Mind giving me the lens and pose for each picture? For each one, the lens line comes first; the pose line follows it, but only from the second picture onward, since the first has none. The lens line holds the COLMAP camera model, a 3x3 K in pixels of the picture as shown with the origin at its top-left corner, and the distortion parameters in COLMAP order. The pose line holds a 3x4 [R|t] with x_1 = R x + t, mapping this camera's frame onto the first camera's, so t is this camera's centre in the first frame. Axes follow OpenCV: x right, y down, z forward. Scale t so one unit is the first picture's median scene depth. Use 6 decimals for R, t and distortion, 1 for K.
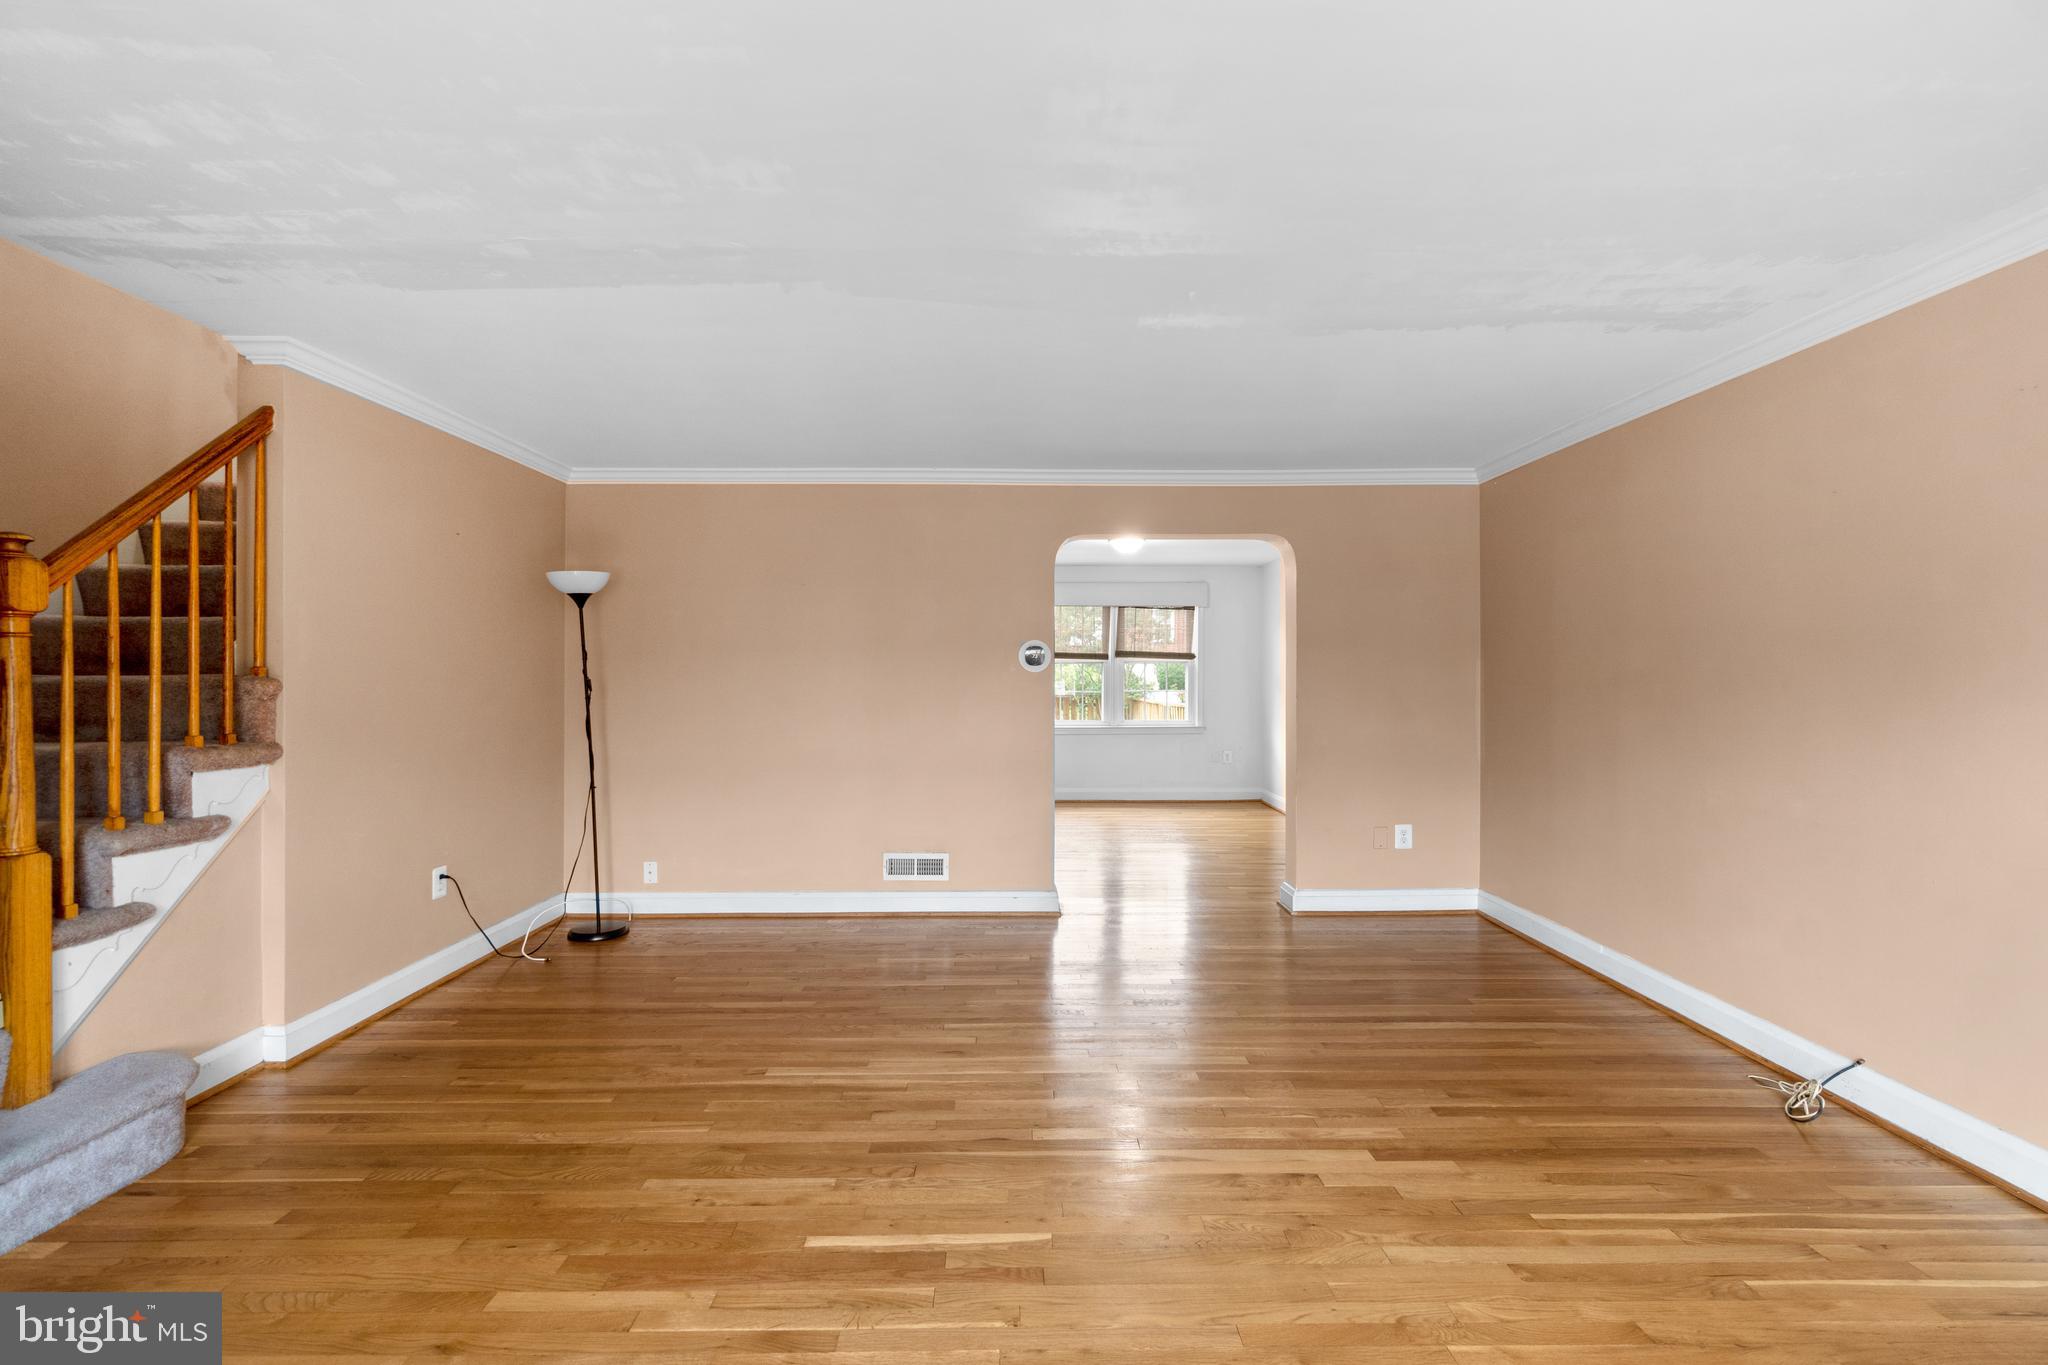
lens RADIAL K [[895.9, 0, 1019.8], [0, 895.9, 672.3], [0, 0, 1]] dist [-0.000881, -0.000194]
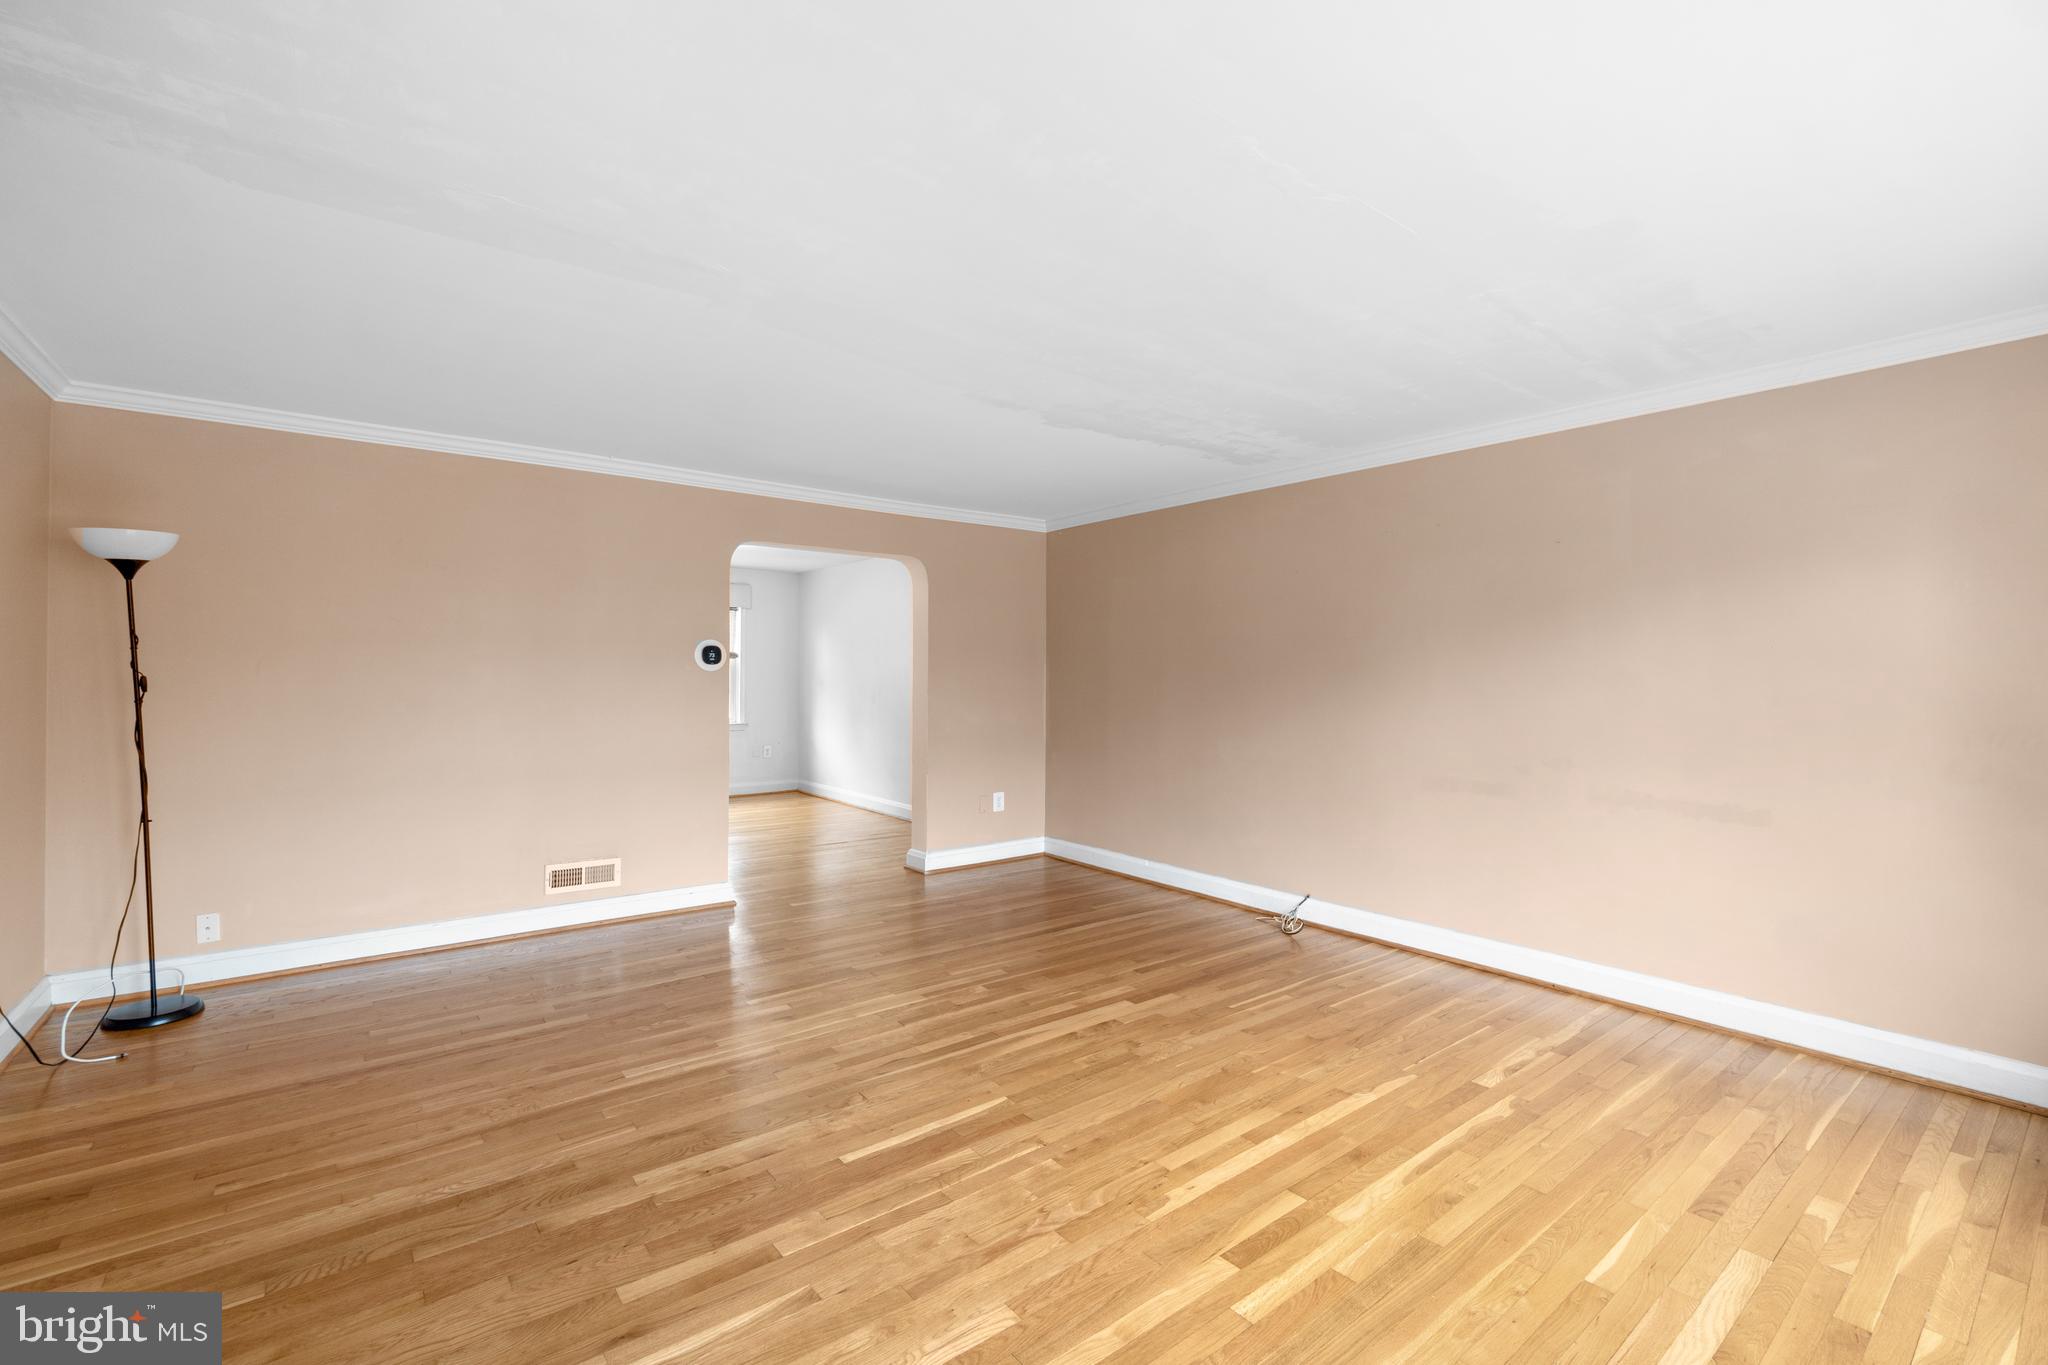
lens RADIAL K [[887.7, 0, 1017.8], [0, 887.7, 684.1], [0, 0, 1]] dist [-0.001764, 0.000445]
pose [[0.793731, -0.000725, 0.608269, -0.533357], [-0.008621, 0.999885, 0.012442, -0.002061], [-0.608208, -0.015120, 0.793634, -0.035338]]
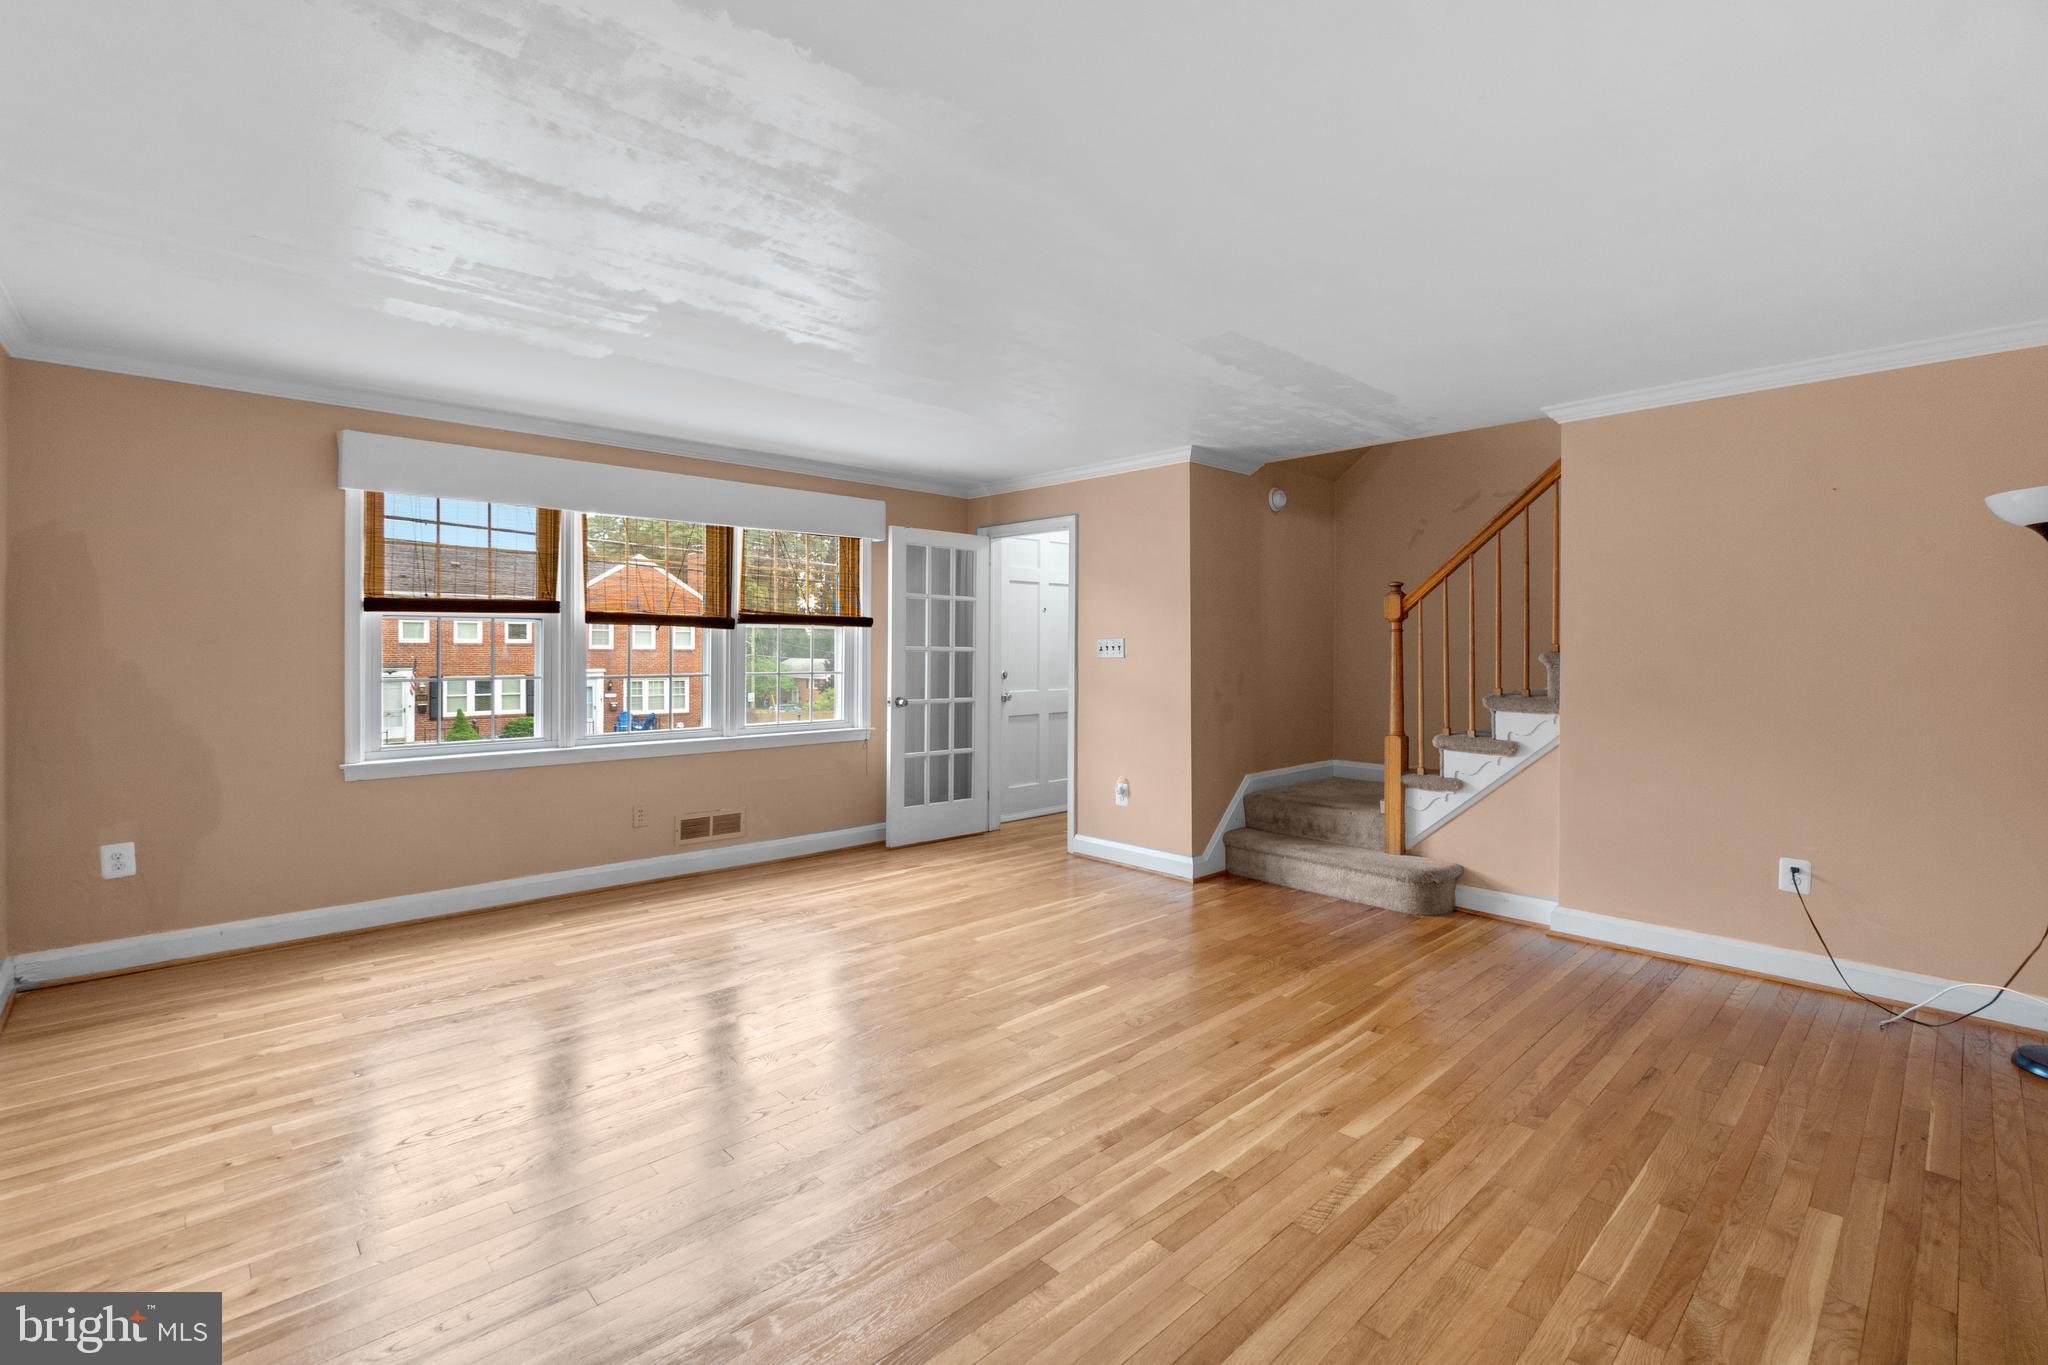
lens RADIAL K [[903.0, 0, 1055.9], [0, 903.0, 639.9], [0, 0, 1]] dist [0.000979, 0.000055]
pose [[-0.711887, -0.012440, -0.702184, 0.713221], [-0.003138, 0.999889, -0.014533, 0.010454], [0.702287, -0.008143, -0.711847, 1.487829]]
